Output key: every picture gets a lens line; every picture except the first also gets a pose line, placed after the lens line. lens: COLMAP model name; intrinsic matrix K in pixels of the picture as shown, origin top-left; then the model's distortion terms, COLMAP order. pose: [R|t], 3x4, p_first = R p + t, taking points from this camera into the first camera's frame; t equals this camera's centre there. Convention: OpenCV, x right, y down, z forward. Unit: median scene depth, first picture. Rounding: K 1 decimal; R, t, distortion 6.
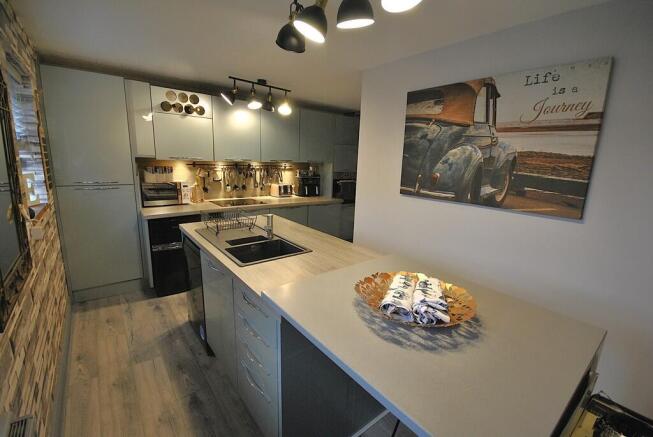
lens RADIAL K [[287.2, 0, 327.2], [0, 287.2, 218.9], [0, 0, 1]] dist [-0.000034, -0.000794]
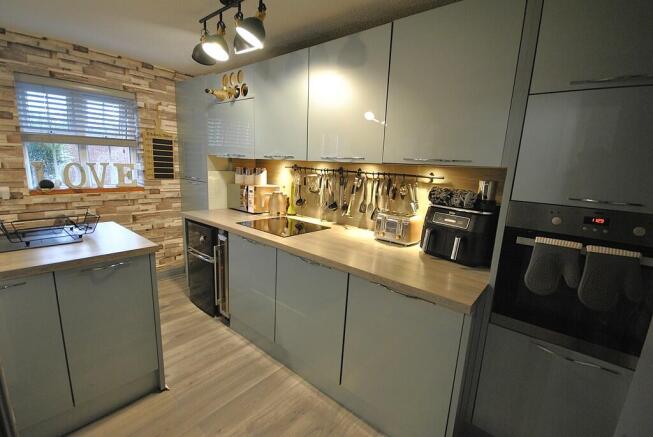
lens RADIAL K [[287.2, 0, 326.7], [0, 287.2, 220.1], [0, 0, 1]] dist [-0.000034, -0.000794]
pose [[0.190177, 0.163460, -0.968046, 0.381647], [-0.239559, 0.963962, 0.115708, -0.198390], [0.952074, 0.209899, 0.222482, 1.145874]]
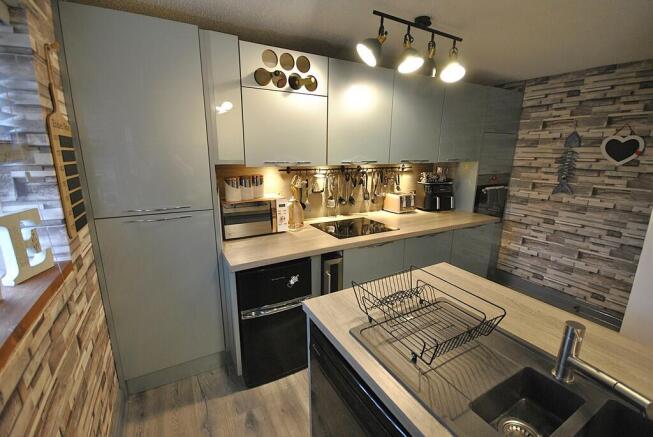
lens RADIAL K [[287.2, 0, 329.4], [0, 287.2, 219.2], [0, 0, 1]] dist [-0.000034, -0.000794]
pose [[0.985593, 0.008573, -0.168917, -0.306208], [-0.005287, 0.999788, 0.019895, -0.105542], [0.169052, -0.018715, 0.985429, 0.413475]]
